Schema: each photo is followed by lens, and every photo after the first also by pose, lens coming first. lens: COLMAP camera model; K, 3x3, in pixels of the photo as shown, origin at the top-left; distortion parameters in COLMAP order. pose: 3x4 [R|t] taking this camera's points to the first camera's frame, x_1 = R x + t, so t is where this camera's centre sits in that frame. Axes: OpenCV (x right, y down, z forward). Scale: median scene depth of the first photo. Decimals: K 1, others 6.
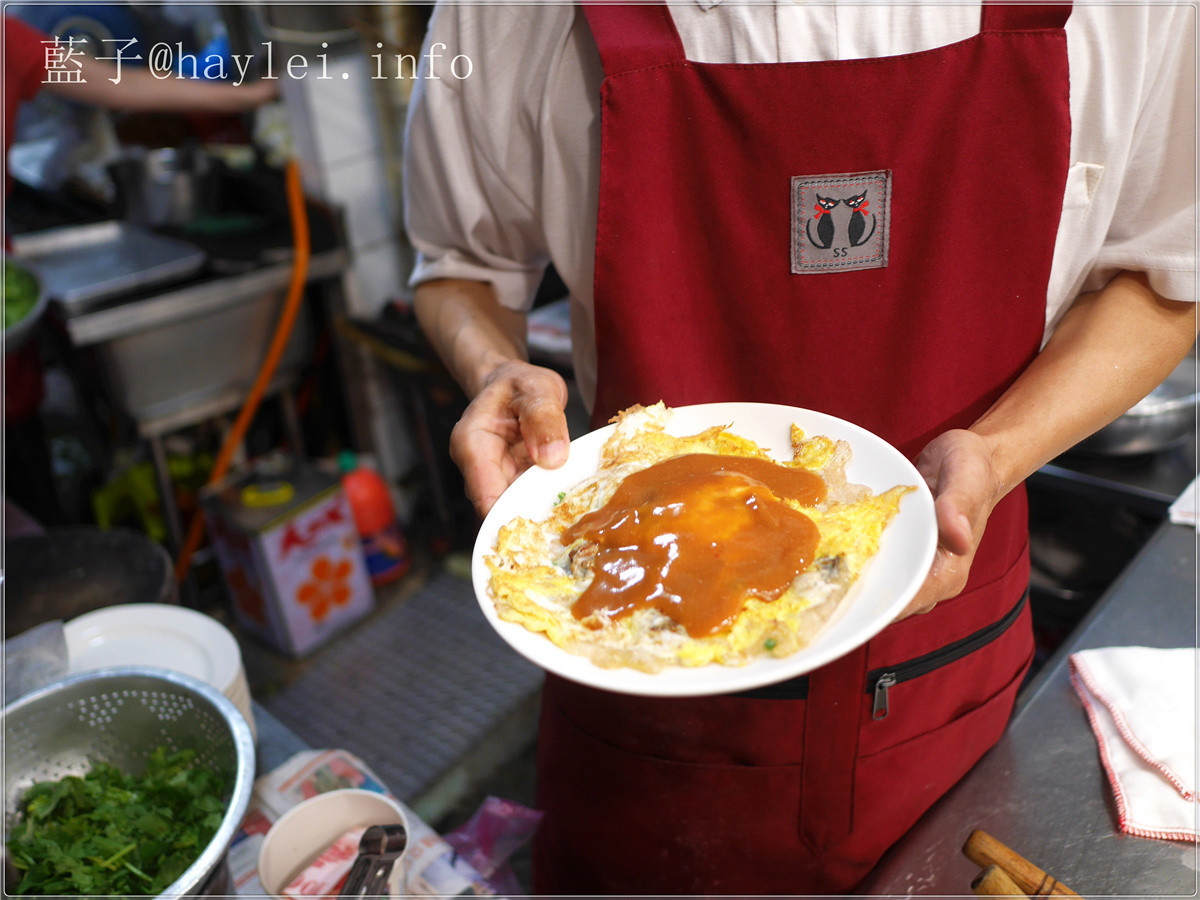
lens RADIAL K [[1030.5, 0, 594.9], [0, 1030.5, 450.4], [0, 0, 1]] dist [-0.024061, 0.021710]
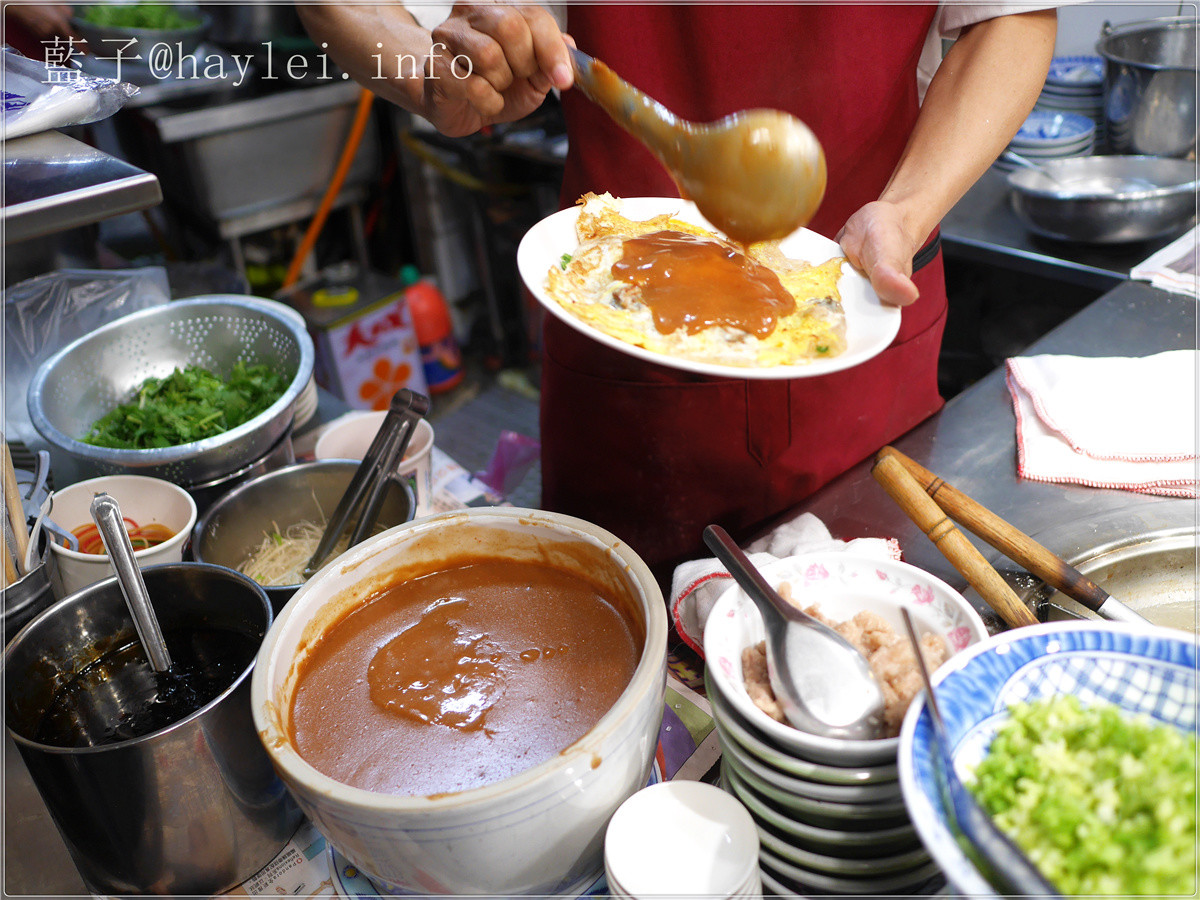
lens RADIAL K [[1030.5, 0, 598.5], [0, 1030.5, 440.4], [0, 0, 1]] dist [-0.024061, 0.021710]
pose [[0.997025, 0.051590, -0.057276, 0.082103], [-0.045742, 0.994027, 0.099086, 0.218750], [0.062046, -0.096171, 0.993429, -0.213026]]
